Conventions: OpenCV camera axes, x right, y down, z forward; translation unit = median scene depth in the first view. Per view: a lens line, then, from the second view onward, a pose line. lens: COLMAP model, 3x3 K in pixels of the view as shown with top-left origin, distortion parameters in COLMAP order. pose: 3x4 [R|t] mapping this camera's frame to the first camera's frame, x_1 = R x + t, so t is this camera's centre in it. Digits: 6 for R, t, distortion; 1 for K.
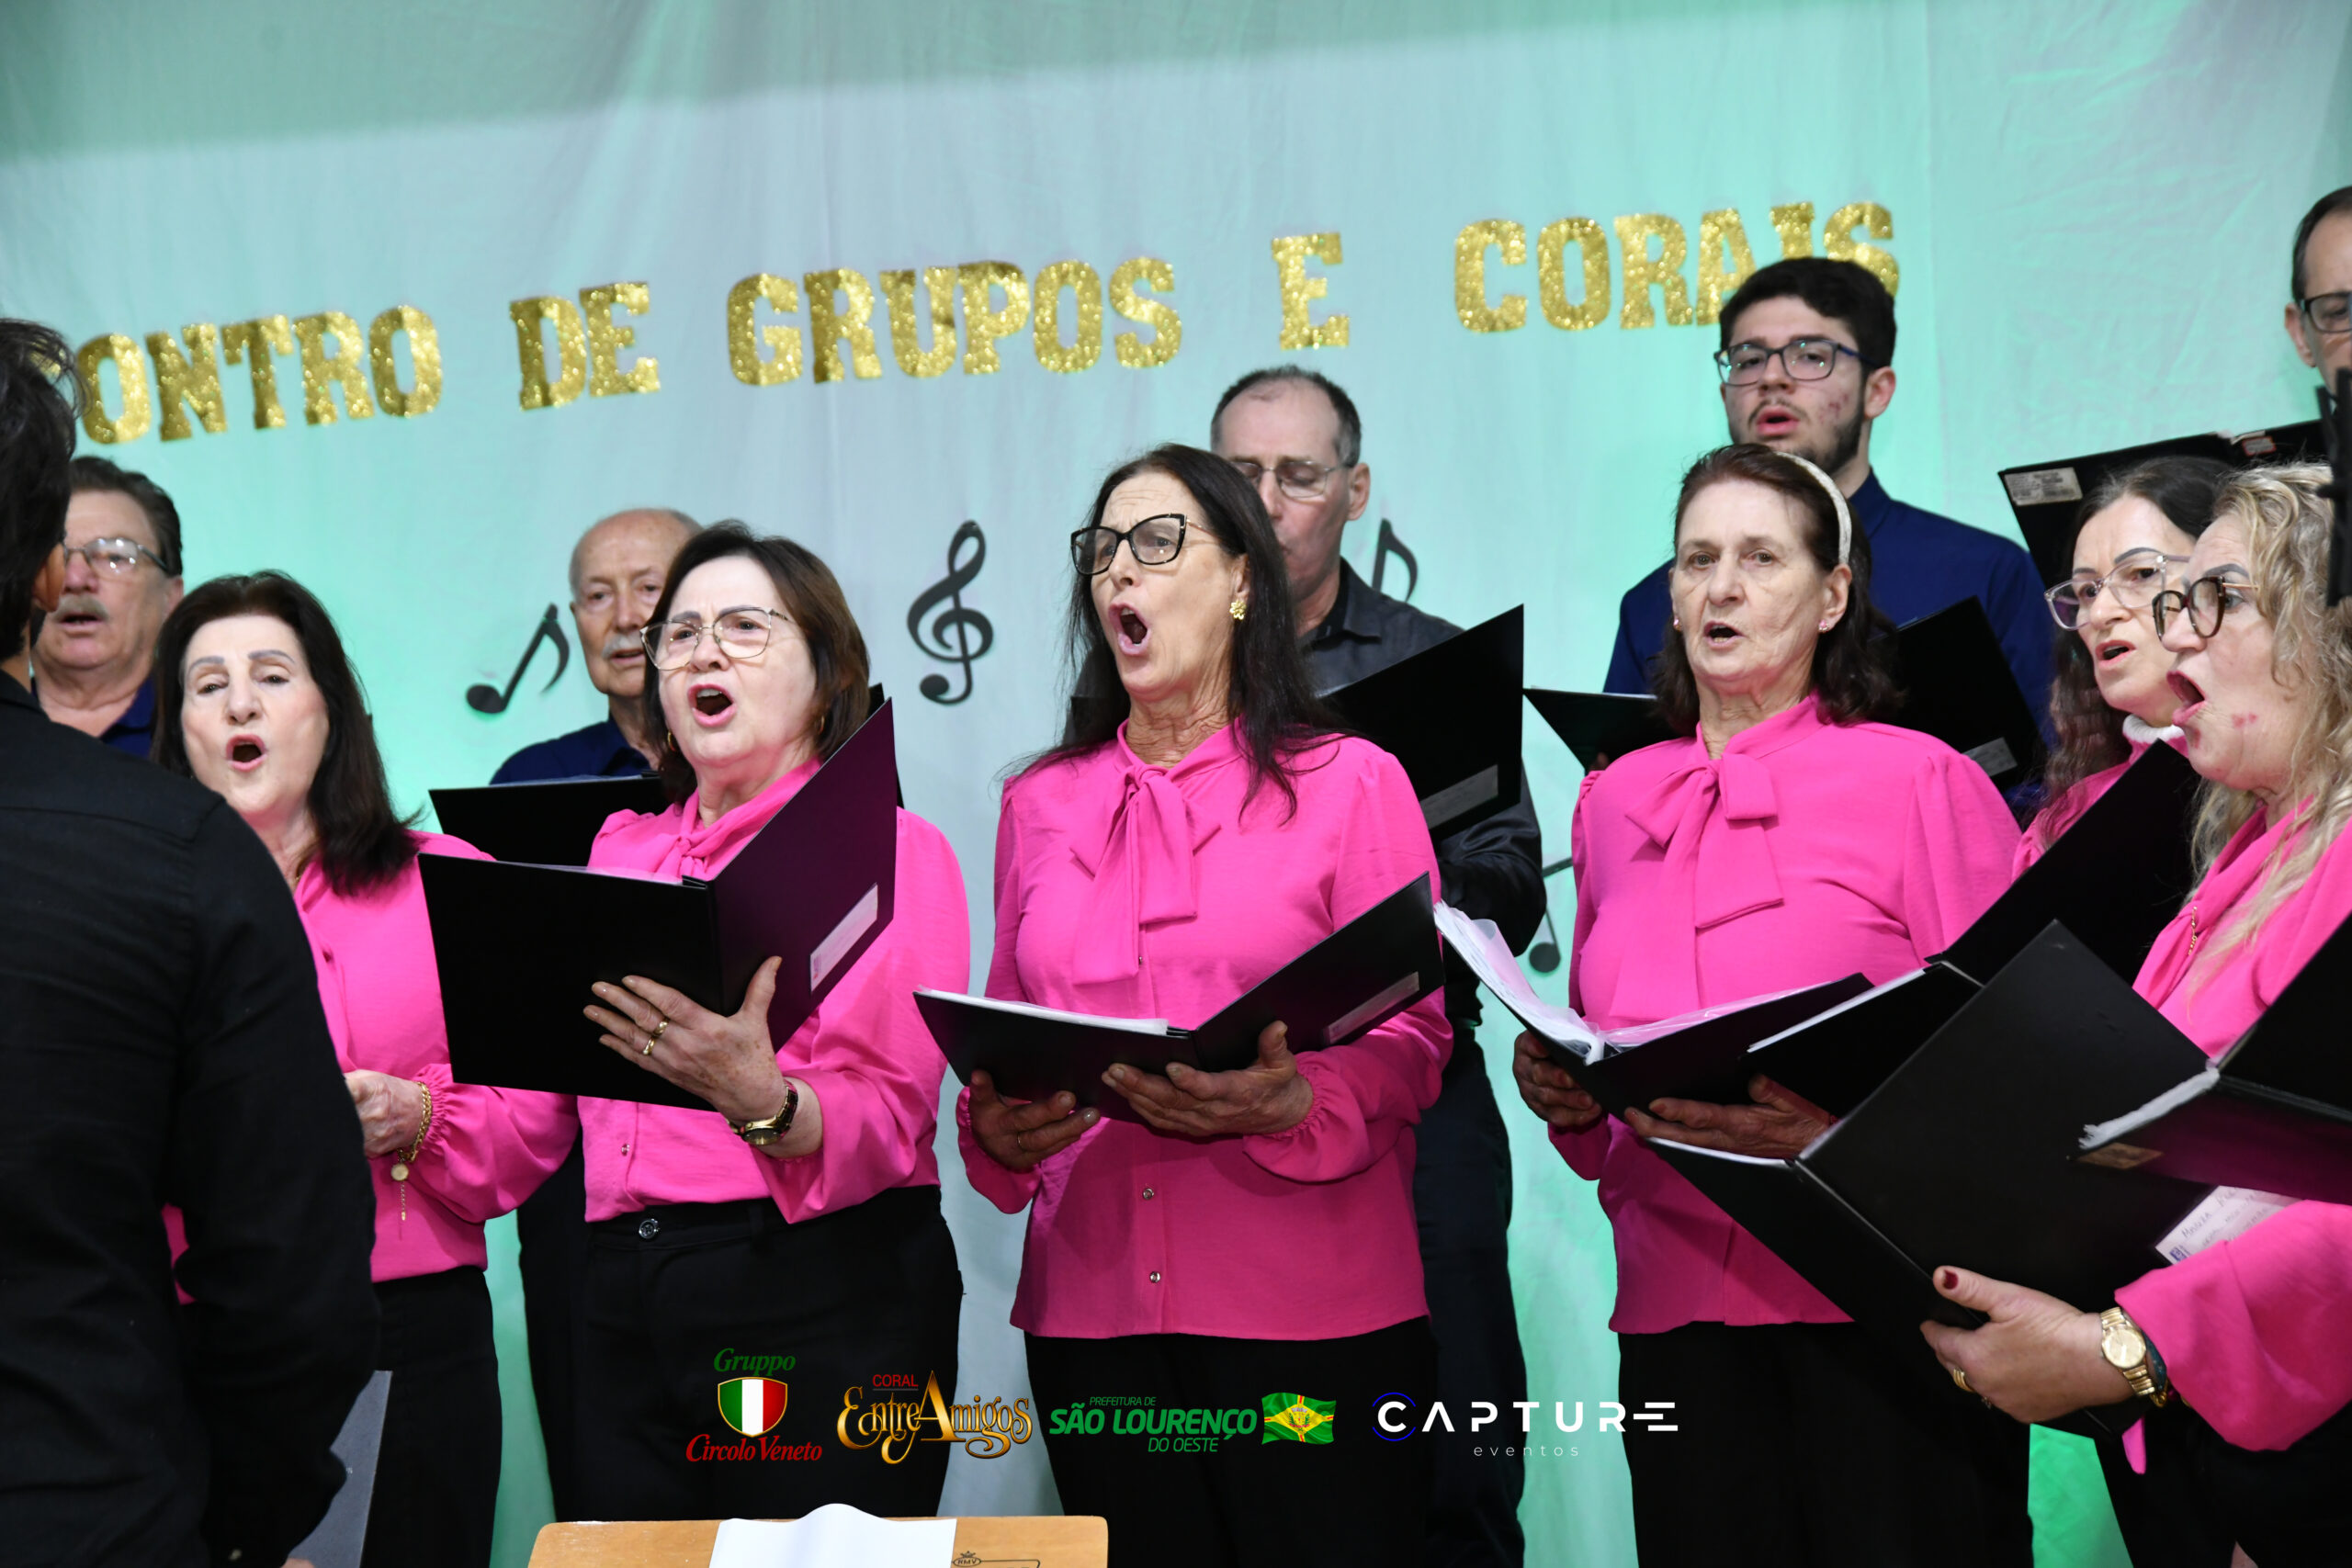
lens RADIAL K [[5318.2, 0, 1161.6], [0, 5318.2, 789.8], [0, 0, 1]] dist [0.505050, 0.000000]
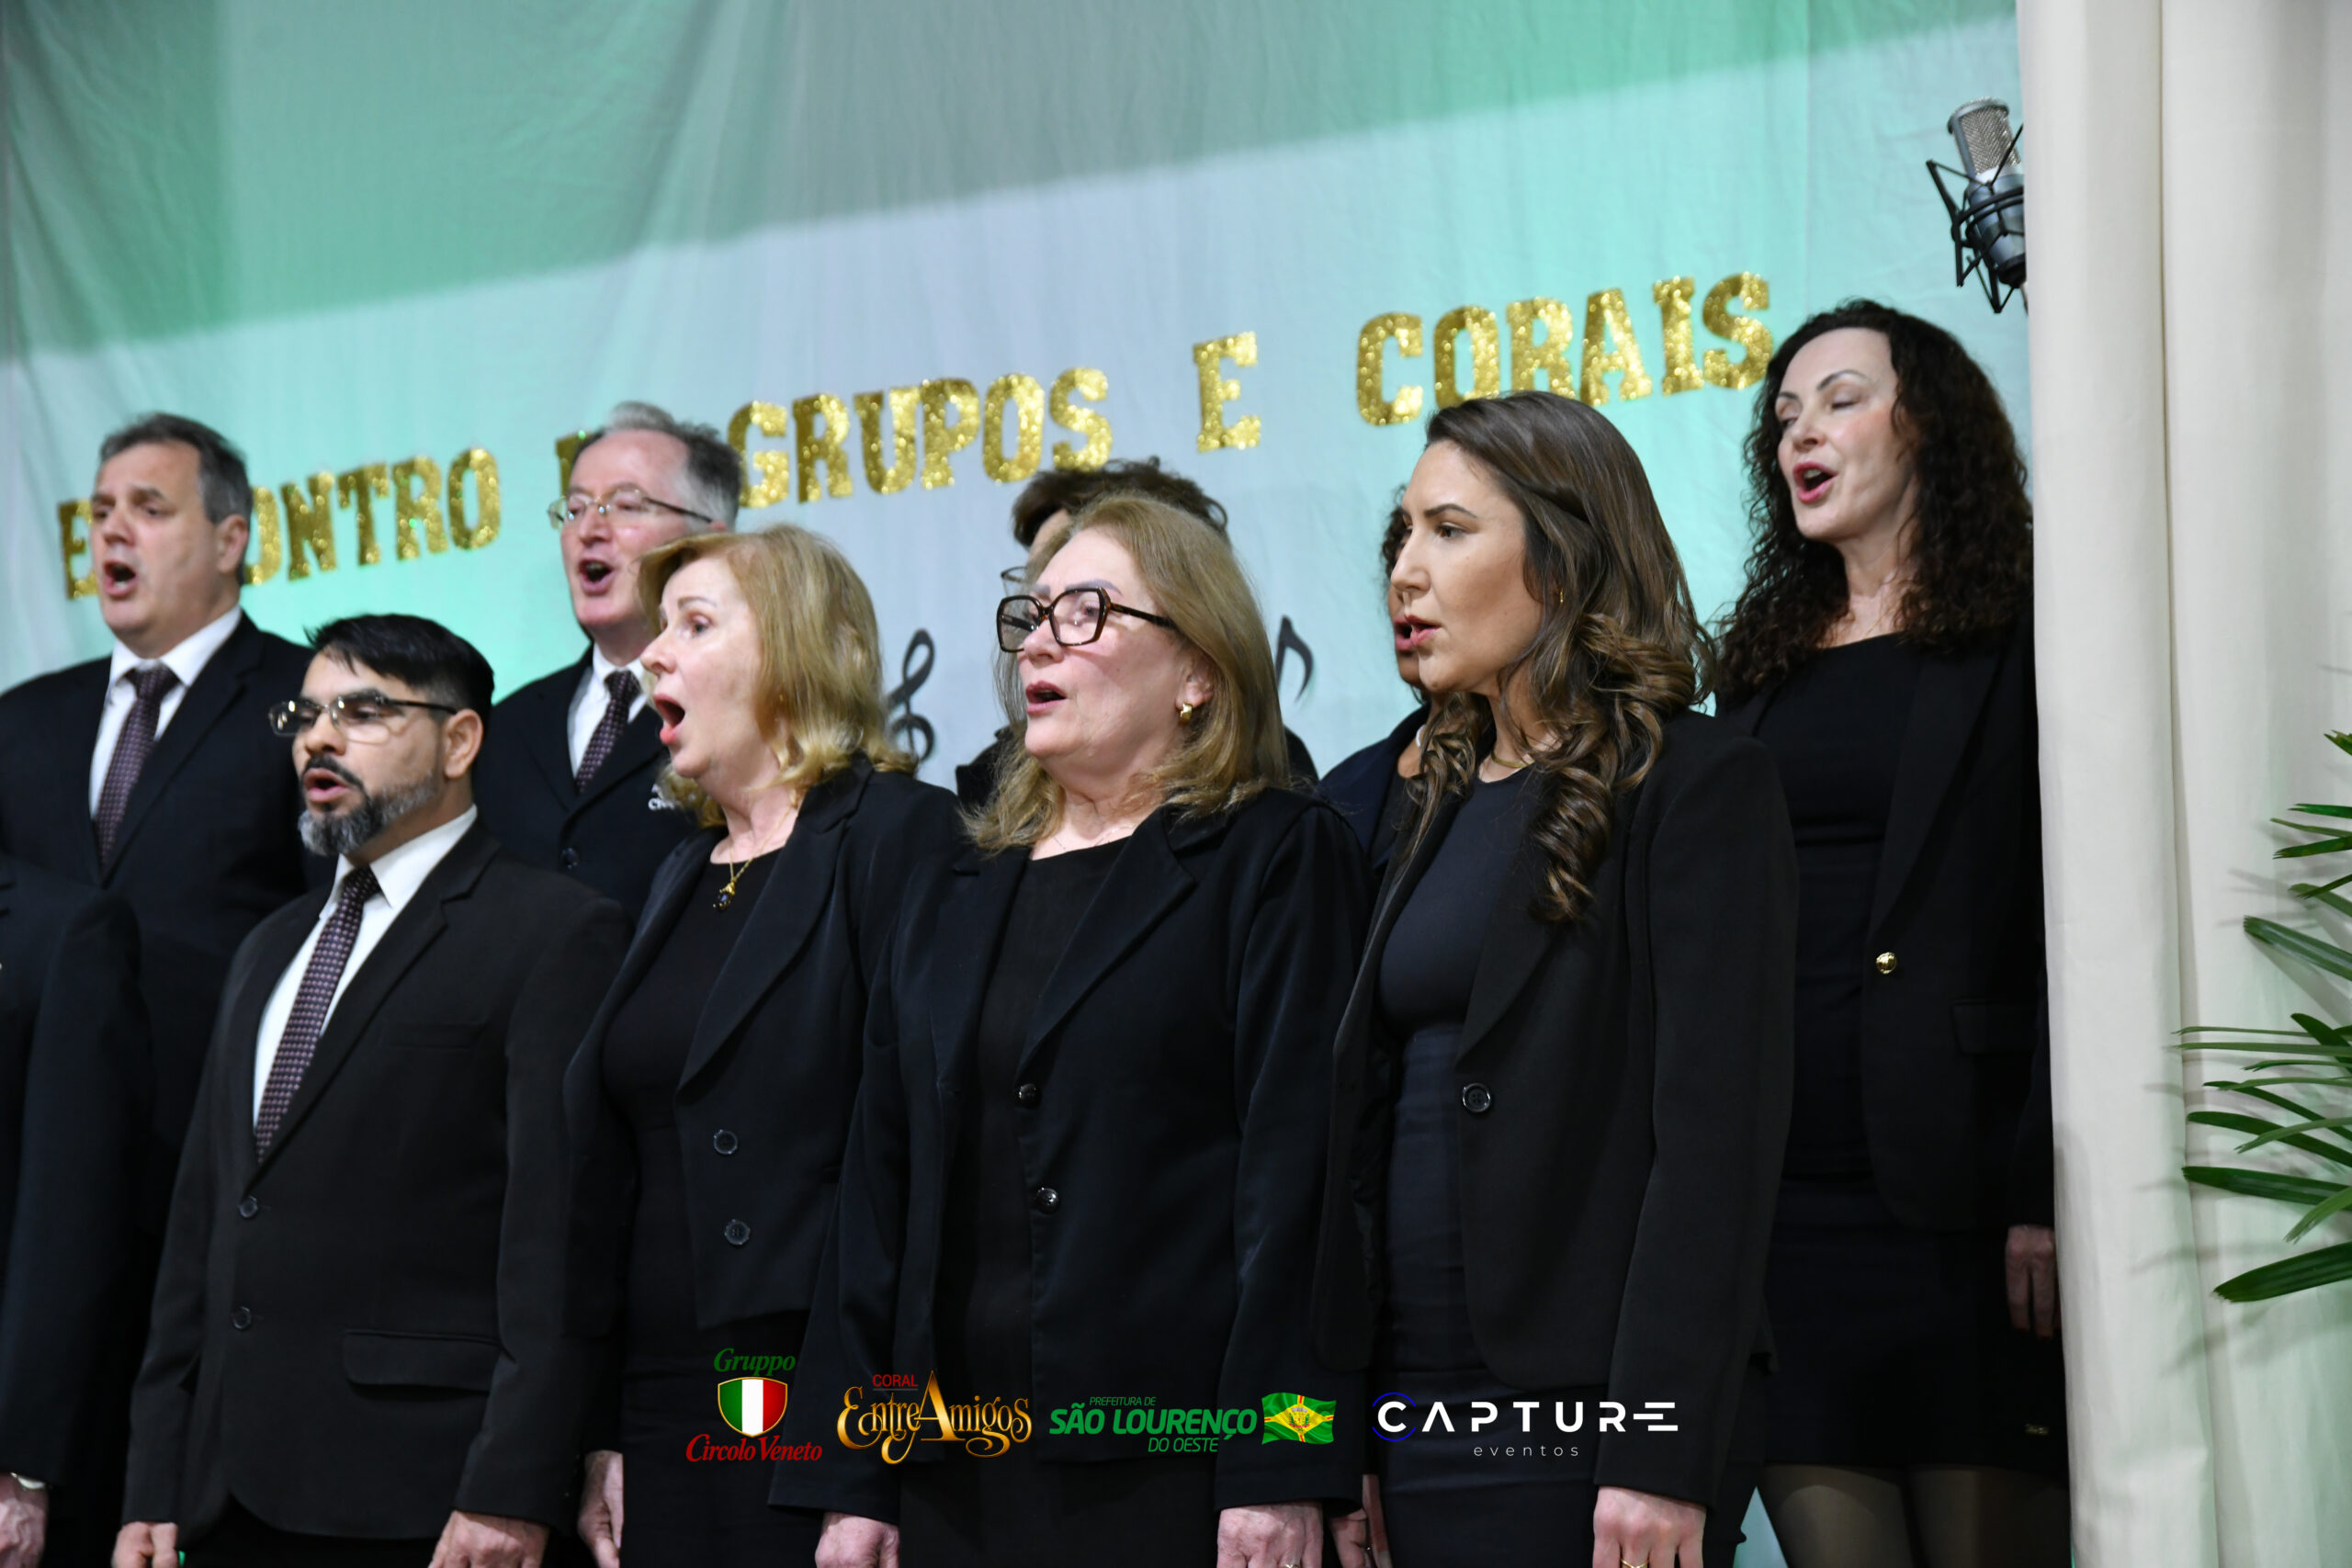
lens RADIAL K [[4640.2, 0, 1170.6], [0, 4640.2, 796.9], [0, 0, 1]] dist [0.393831, 0.000000]
pose [[0.937049, -0.015397, -0.348859, 0.316377], [0.008195, 0.999722, -0.022114, 0.002221], [0.349103, 0.017863, 0.936914, 0.170764]]
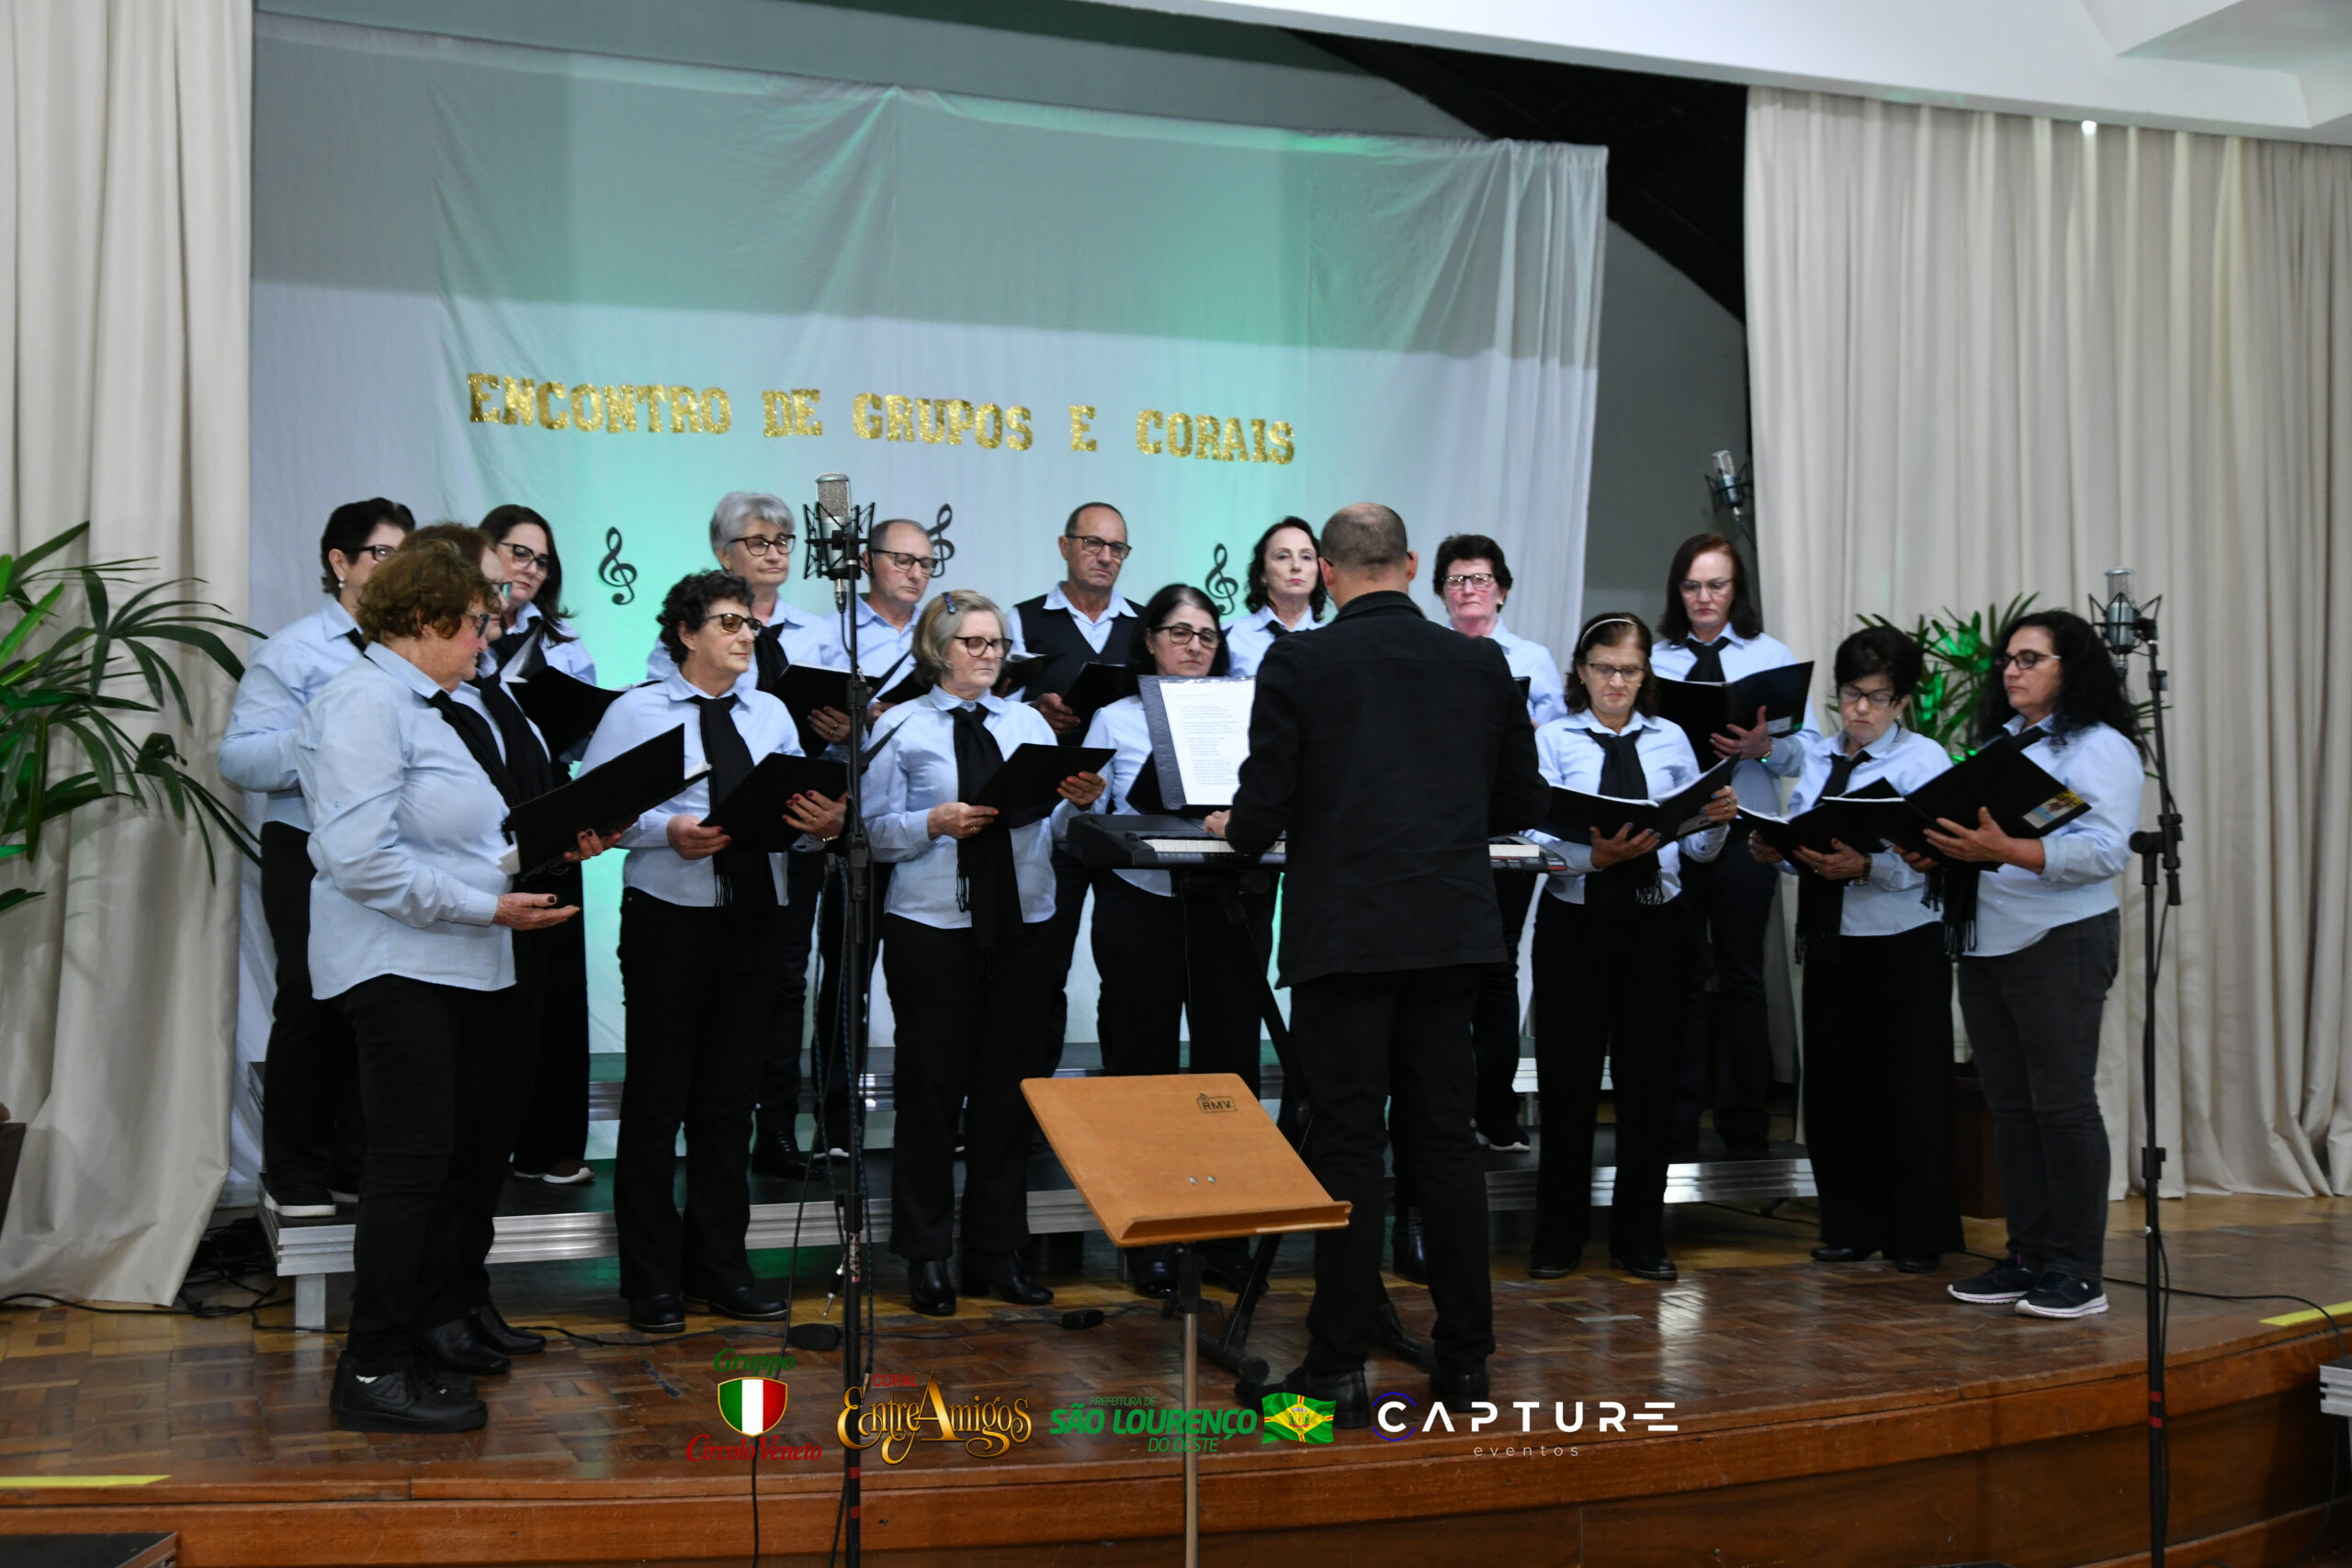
lens RADIAL K [[2567.9, 0, 1158.2], [0, 2567.9, 775.8], [0, 0, 1]] dist [0.086002, 0.000000]
pose [[0.903685, 0.063349, 0.423485, -0.436528], [-0.092810, 0.994463, 0.049287, 0.006995], [-0.418018, -0.083843, 0.904561, -0.129699]]
